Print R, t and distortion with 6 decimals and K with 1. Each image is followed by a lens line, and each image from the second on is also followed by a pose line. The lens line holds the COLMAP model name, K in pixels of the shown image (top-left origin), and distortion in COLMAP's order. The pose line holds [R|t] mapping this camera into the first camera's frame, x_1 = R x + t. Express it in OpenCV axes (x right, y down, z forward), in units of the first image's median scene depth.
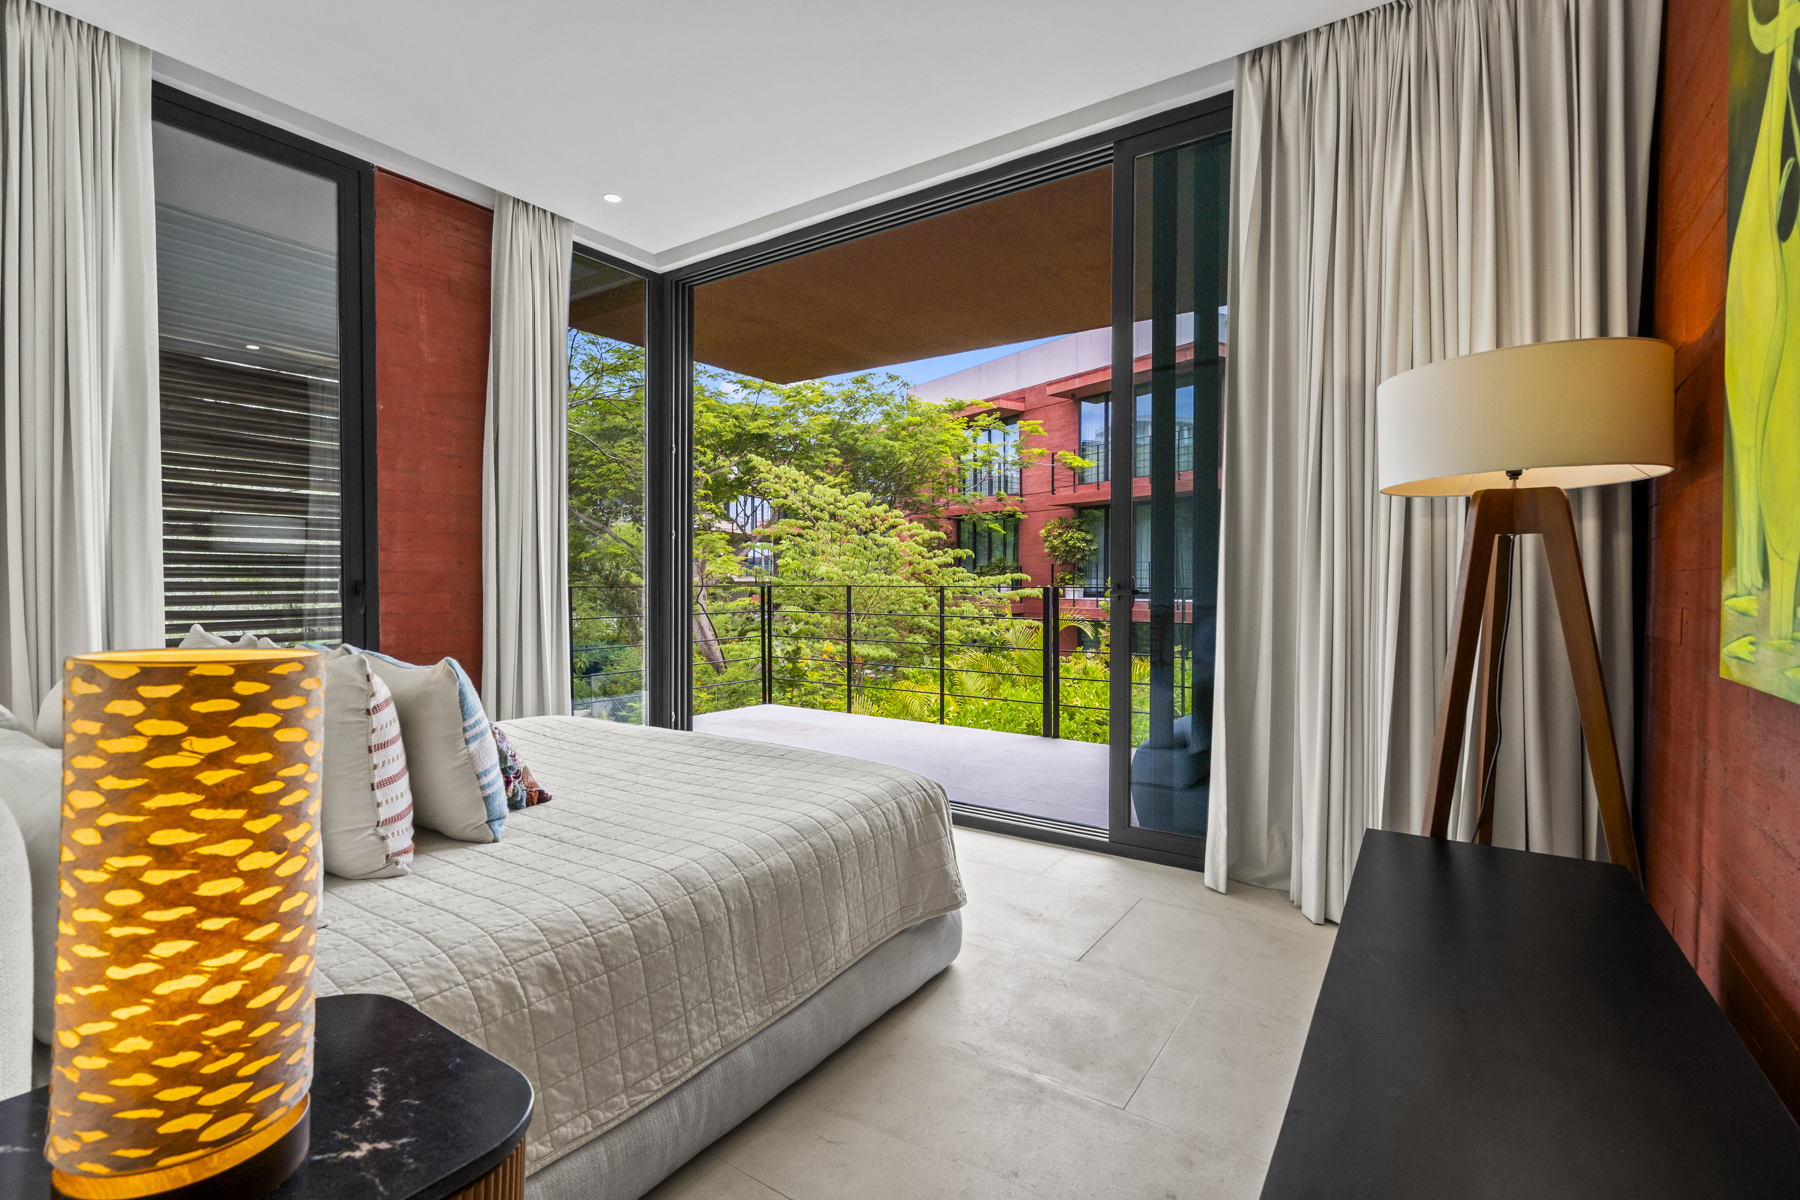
lens RADIAL K [[818.4, 0, 903.3], [0, 818.4, 592.8], [0, 0, 1]] dist [-0.001113, 0.000077]
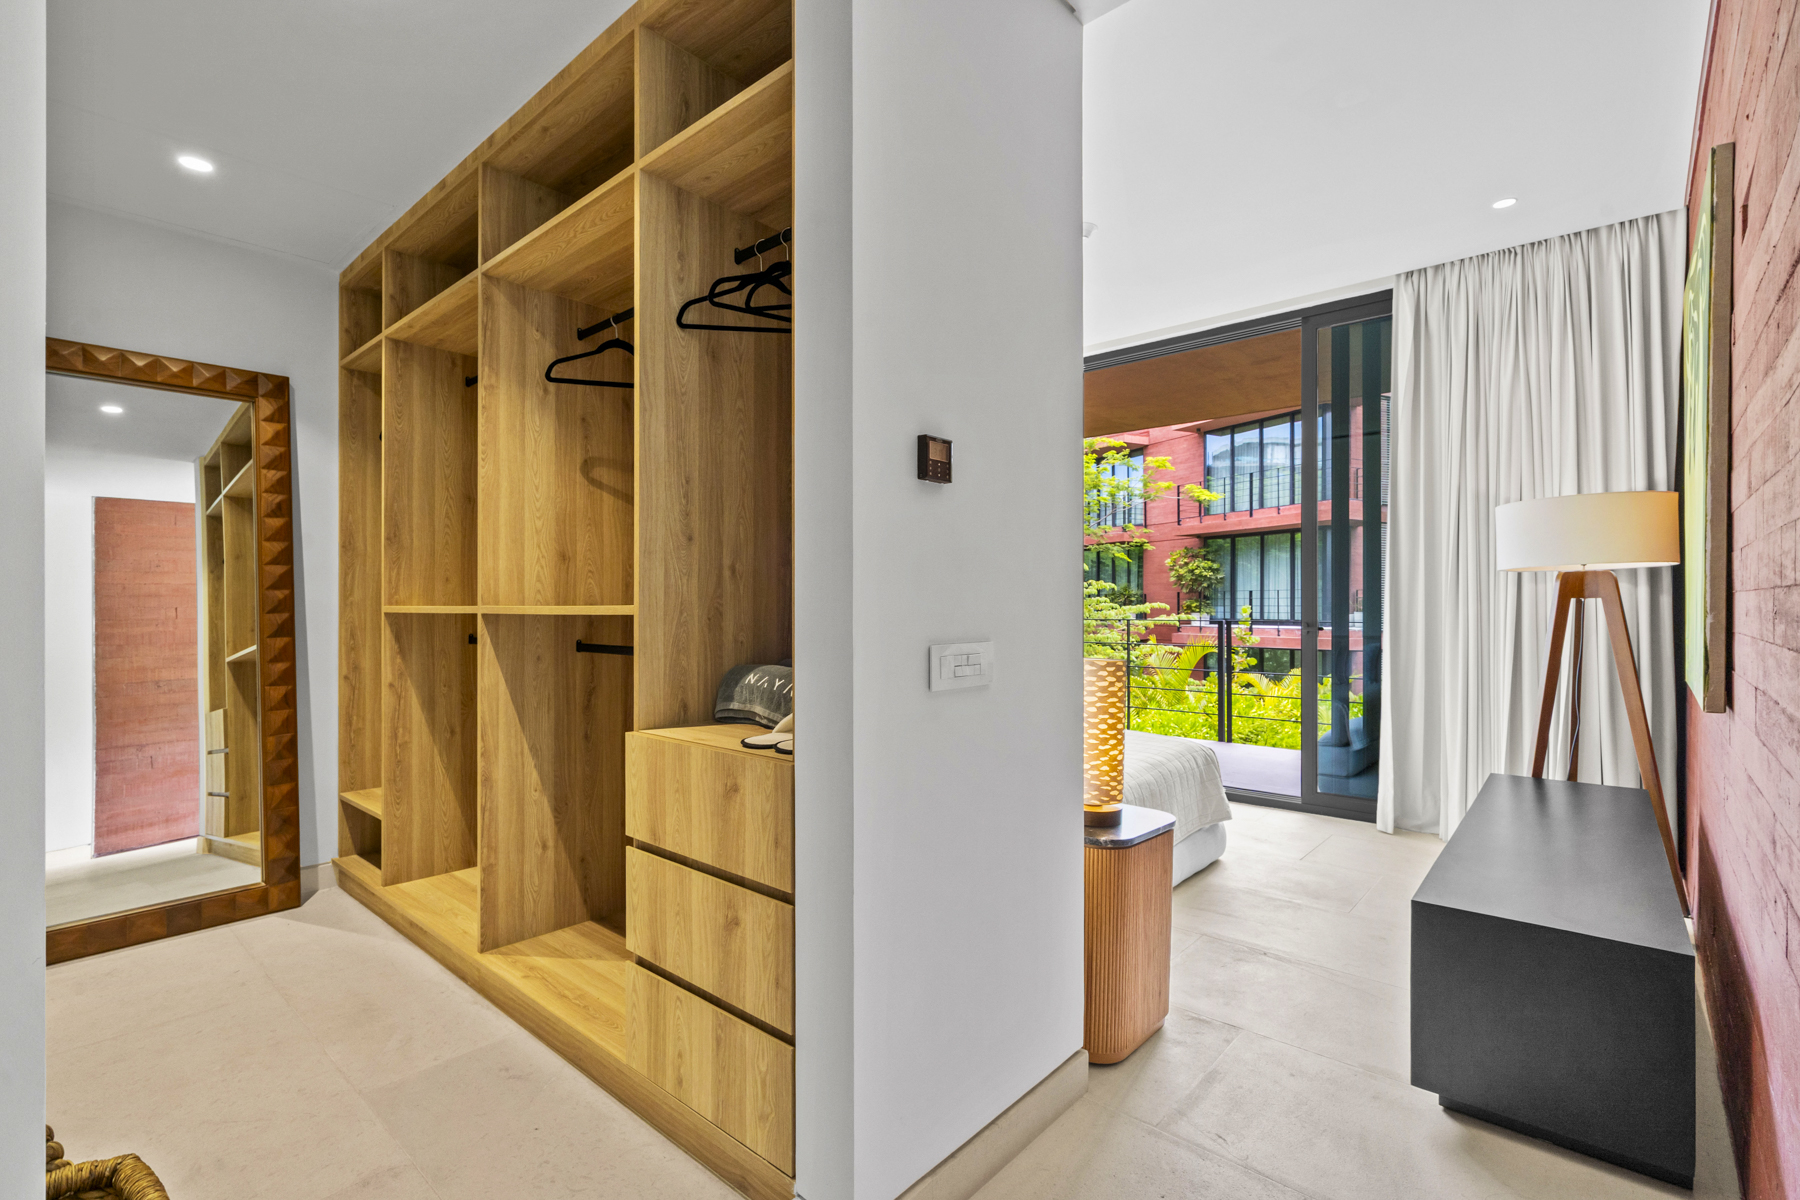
lens RADIAL K [[830.6, 0, 867.5], [0, 830.6, 604.9], [0, 0, 1]] dist [-0.019965, -0.000365]
pose [[0.988750, -0.003077, -0.149549, -0.350708], [0.000863, 0.999889, -0.014864, -0.025944], [0.149578, 0.014567, 0.988643, -0.673450]]
